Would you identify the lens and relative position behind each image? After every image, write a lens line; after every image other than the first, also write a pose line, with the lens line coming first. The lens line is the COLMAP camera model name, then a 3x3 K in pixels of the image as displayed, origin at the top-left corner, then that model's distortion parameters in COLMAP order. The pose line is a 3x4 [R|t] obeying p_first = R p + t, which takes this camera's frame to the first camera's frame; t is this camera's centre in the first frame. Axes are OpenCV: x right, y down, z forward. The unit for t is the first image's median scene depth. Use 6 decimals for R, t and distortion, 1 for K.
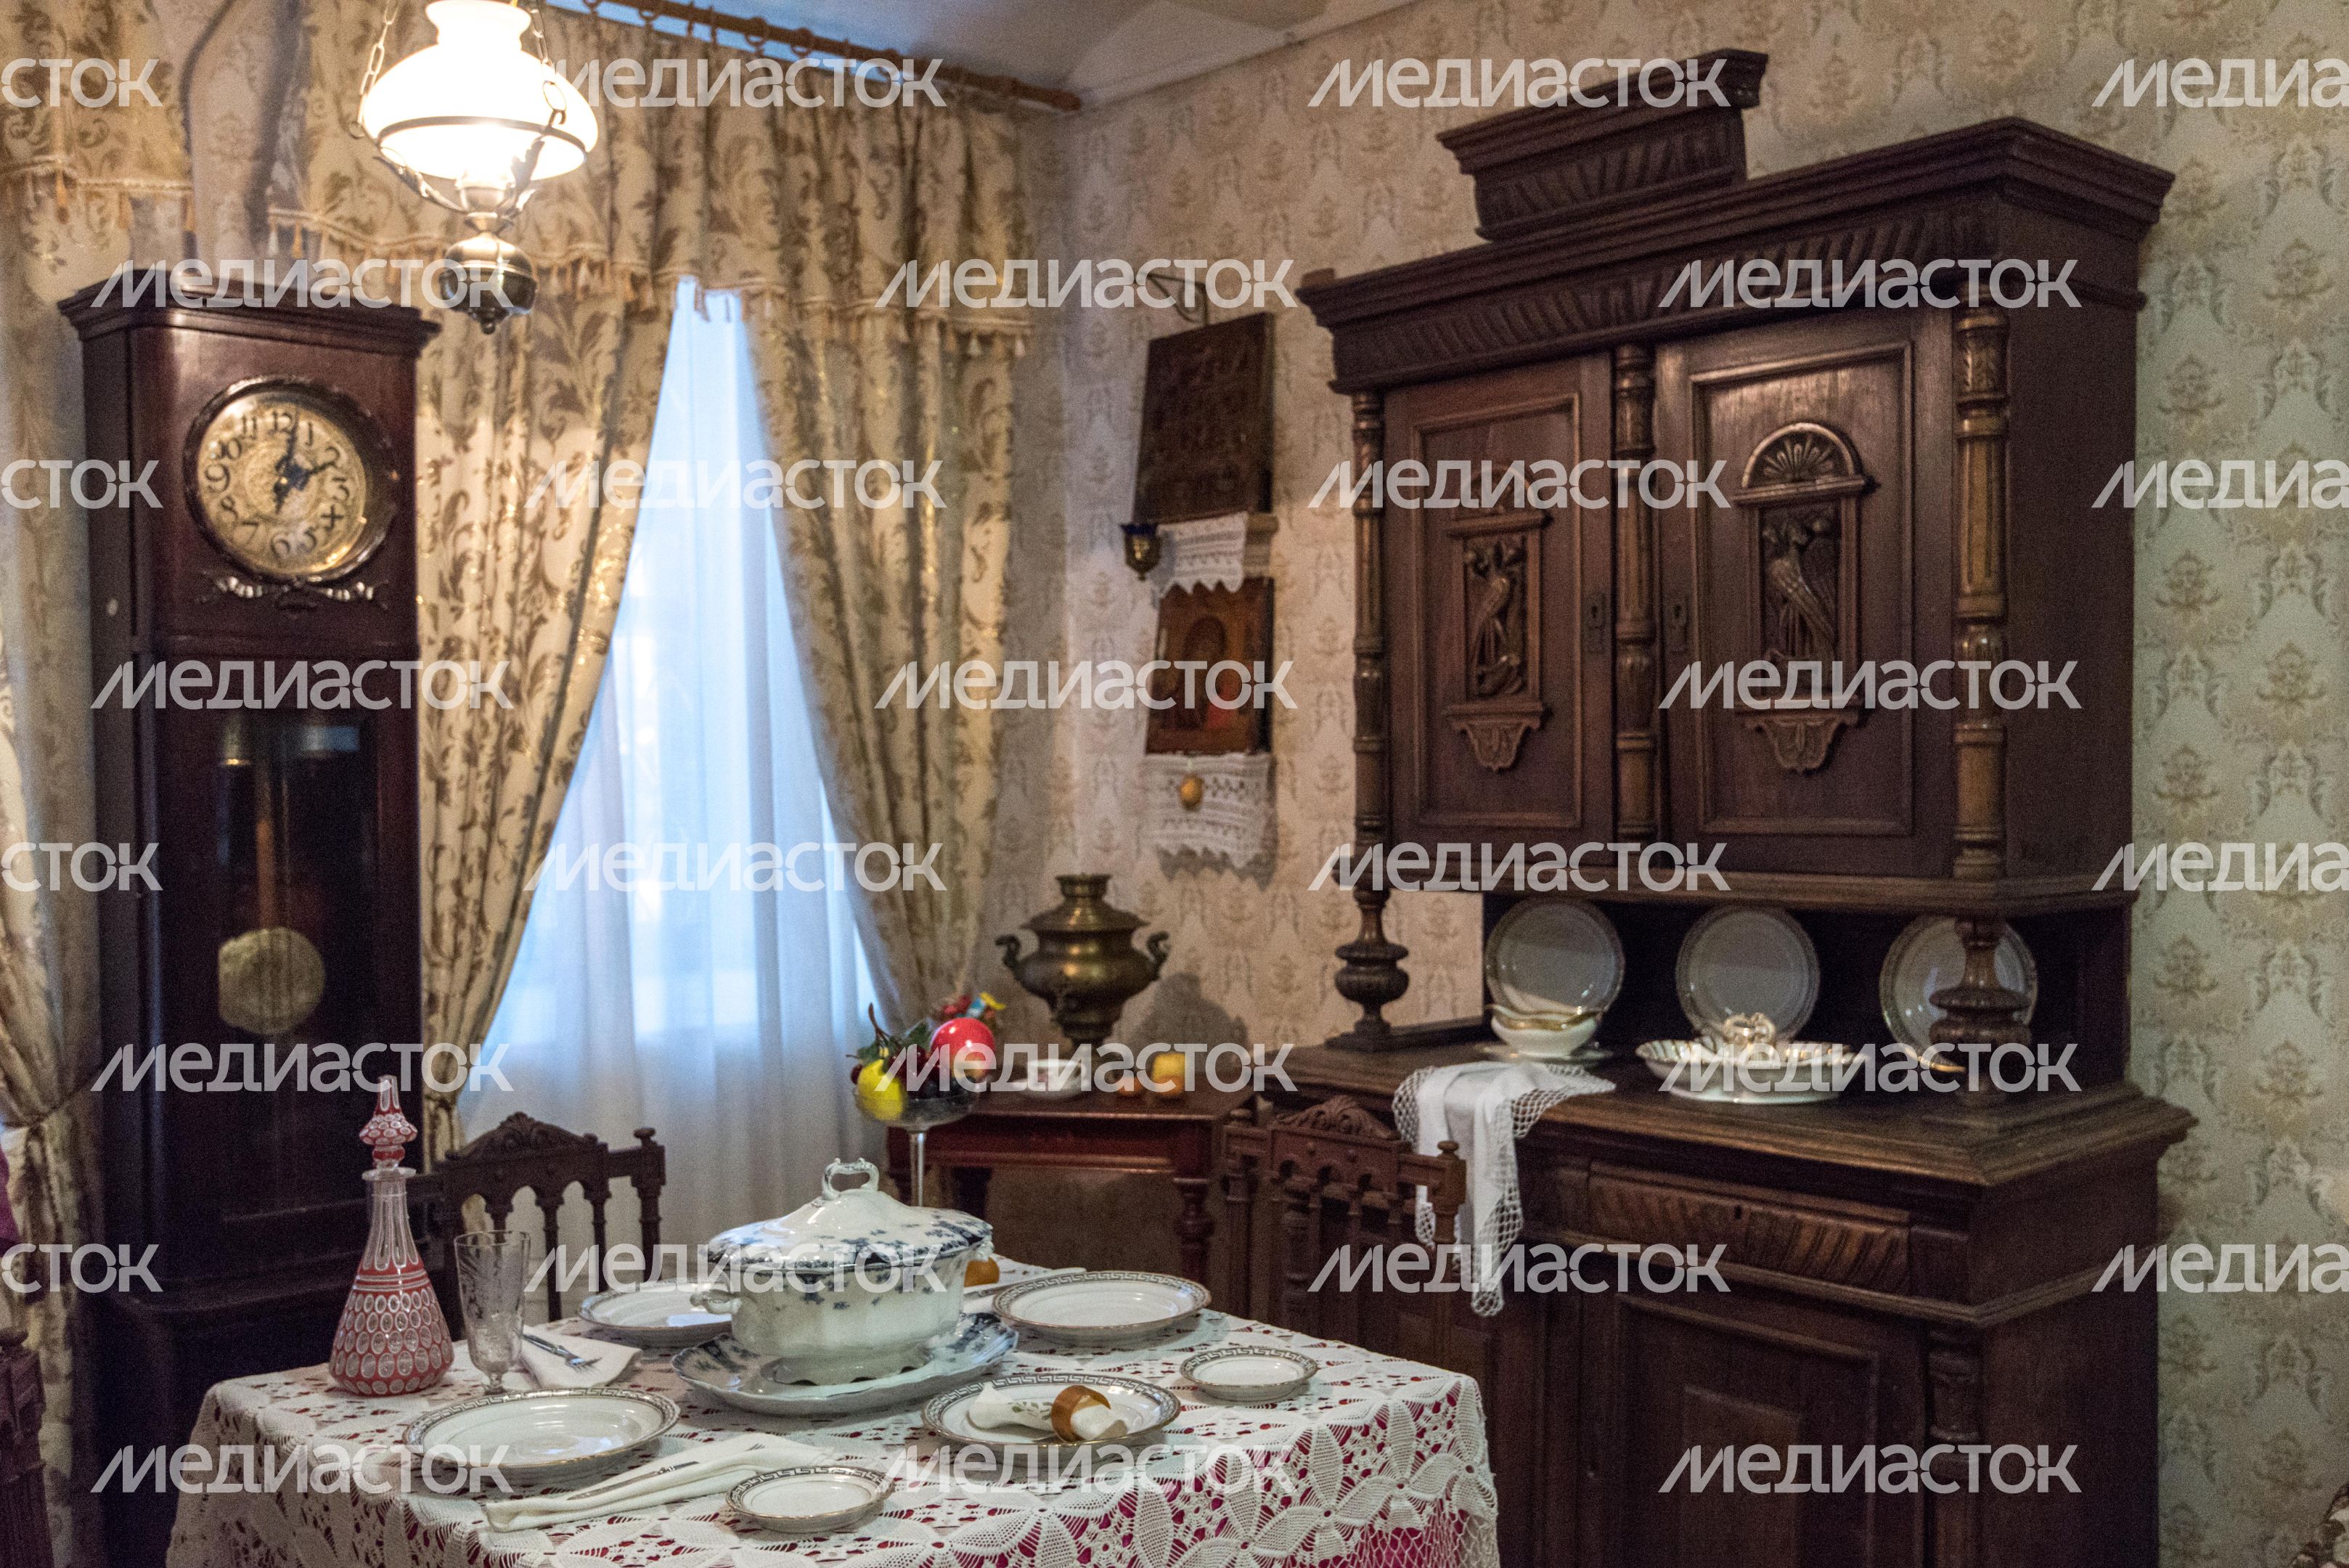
lens RADIAL K [[2221.4, 0, 1178.4], [0, 2221.4, 800.3], [0, 0, 1]] dist [0.014472, 0.000000]
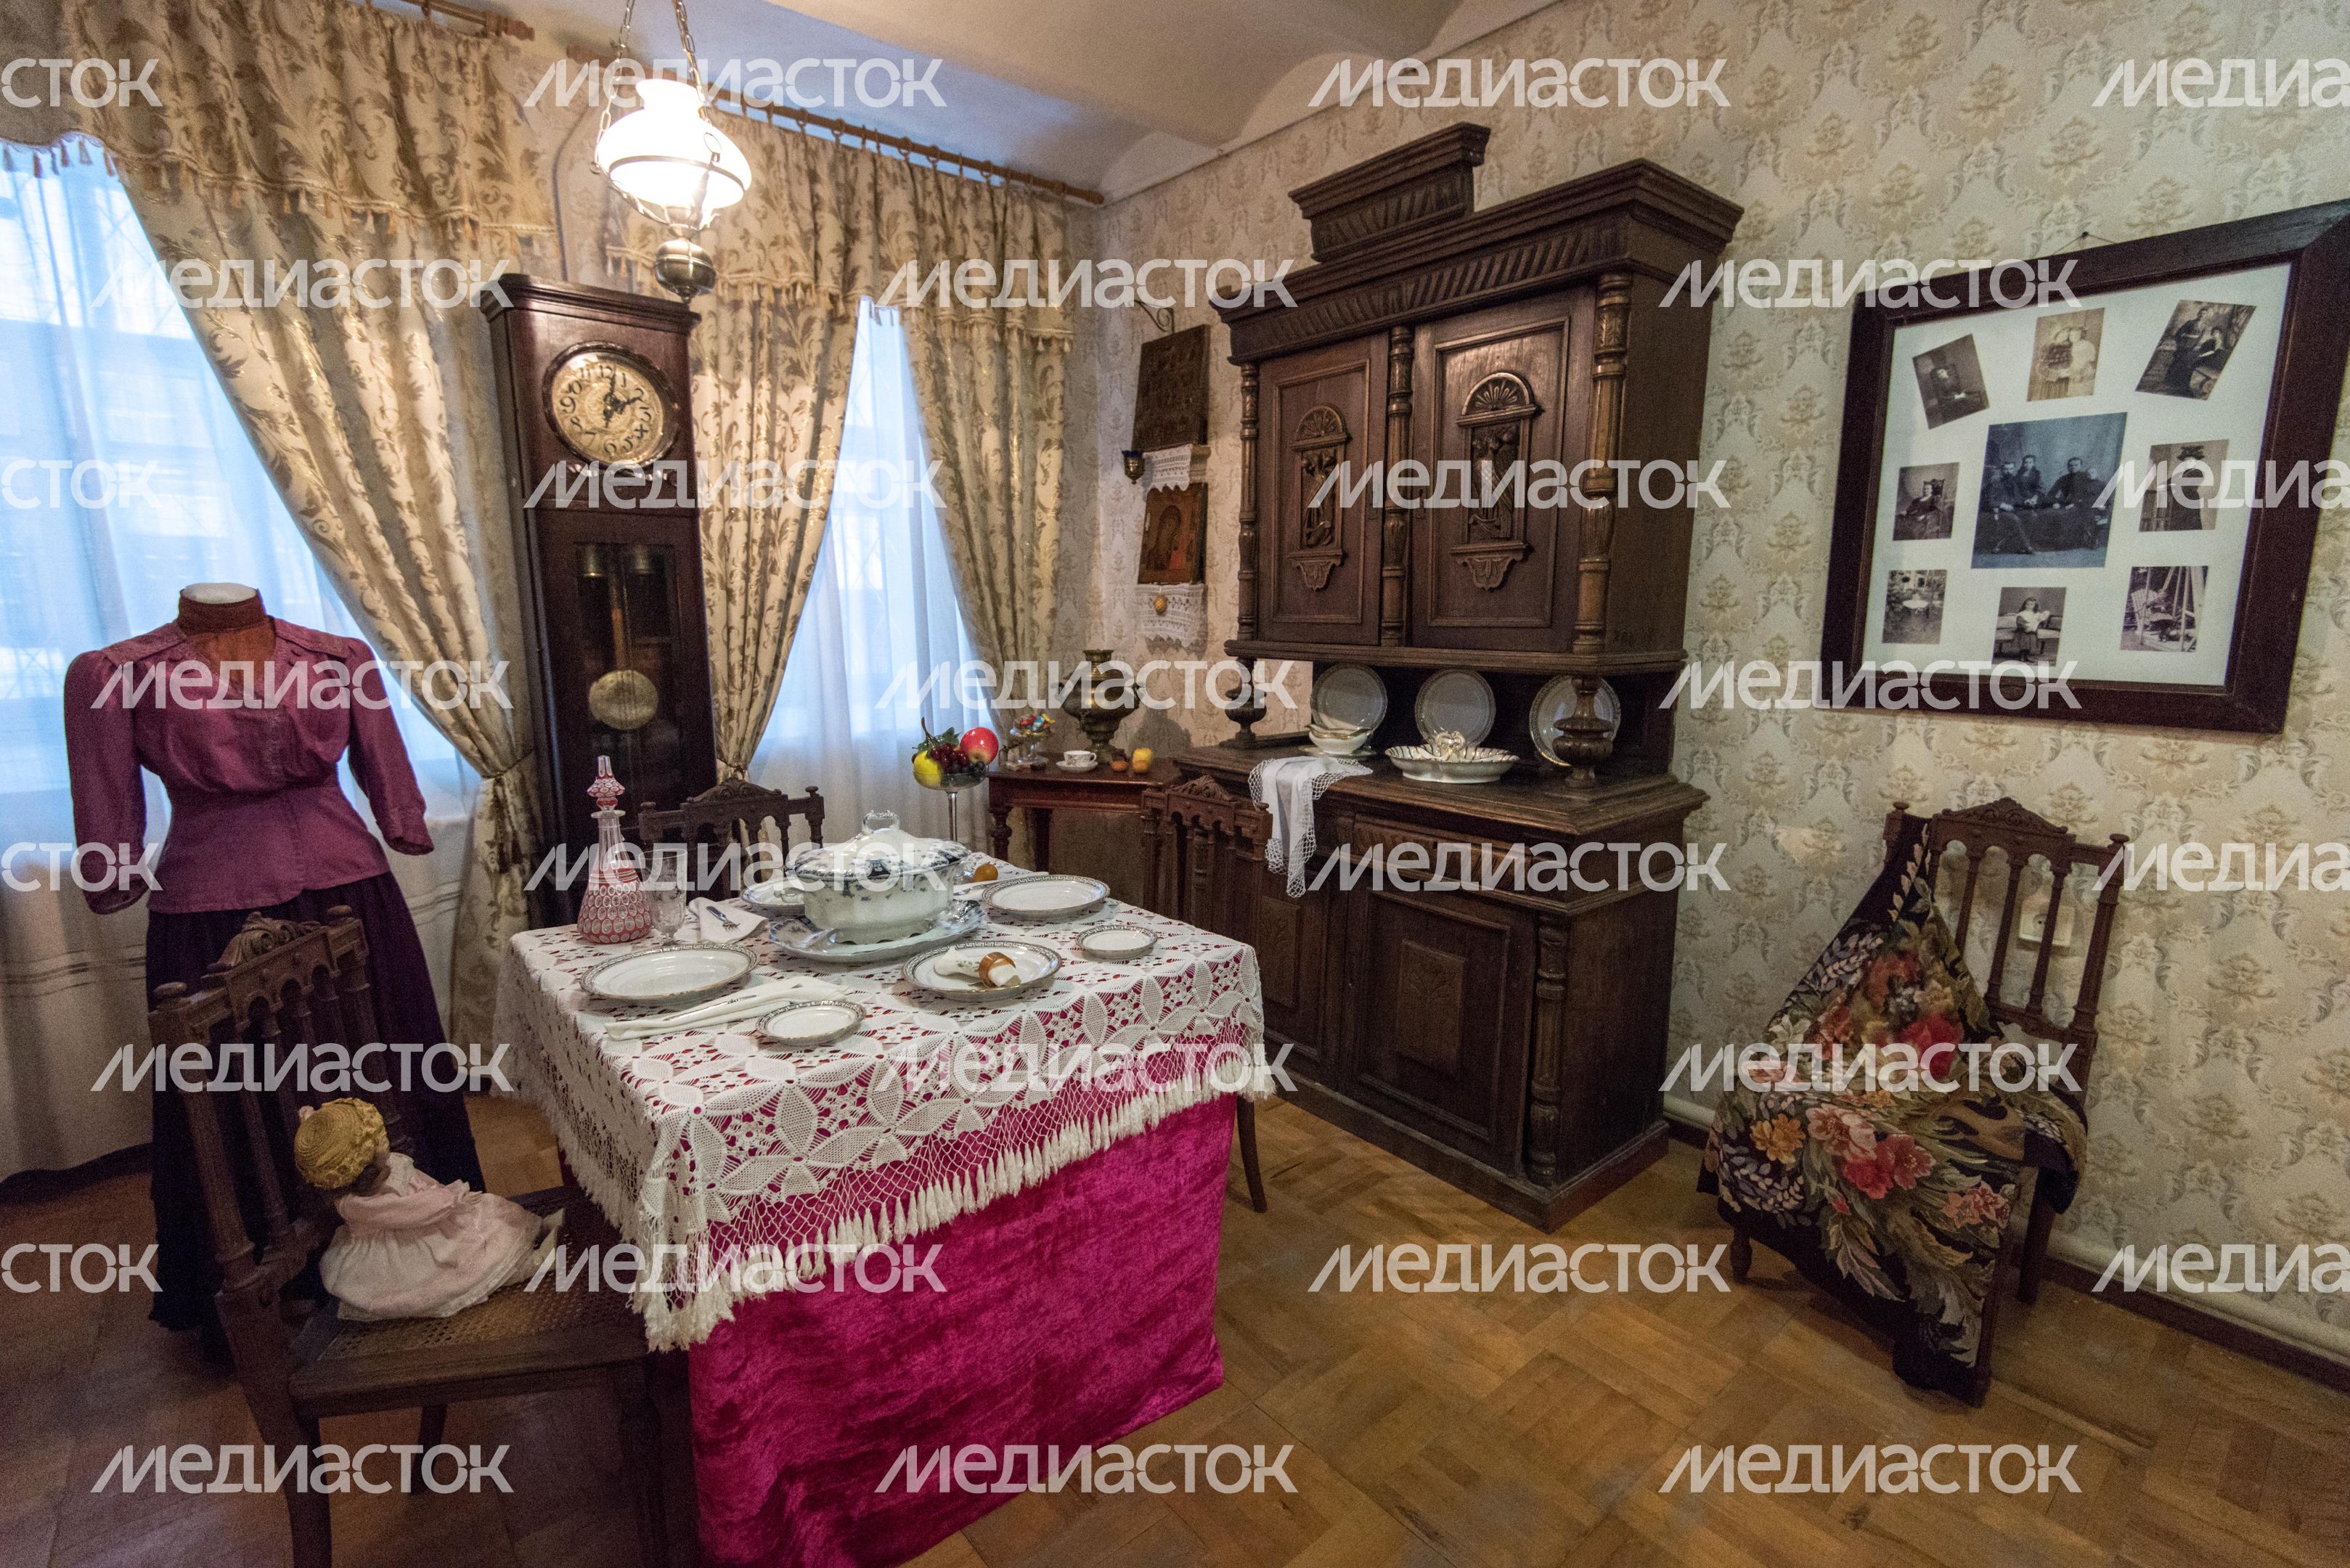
lens RADIAL K [[1084.7, 0, 1179.5], [0, 1084.7, 777.3], [0, 0, 1]] dist [0.024435, -0.012630]
pose [[0.999385, 0.016728, -0.030804, 0.067432], [-0.012180, 0.989746, 0.142320, 0.012612], [0.032868, -0.141857, 0.989341, 0.141371]]
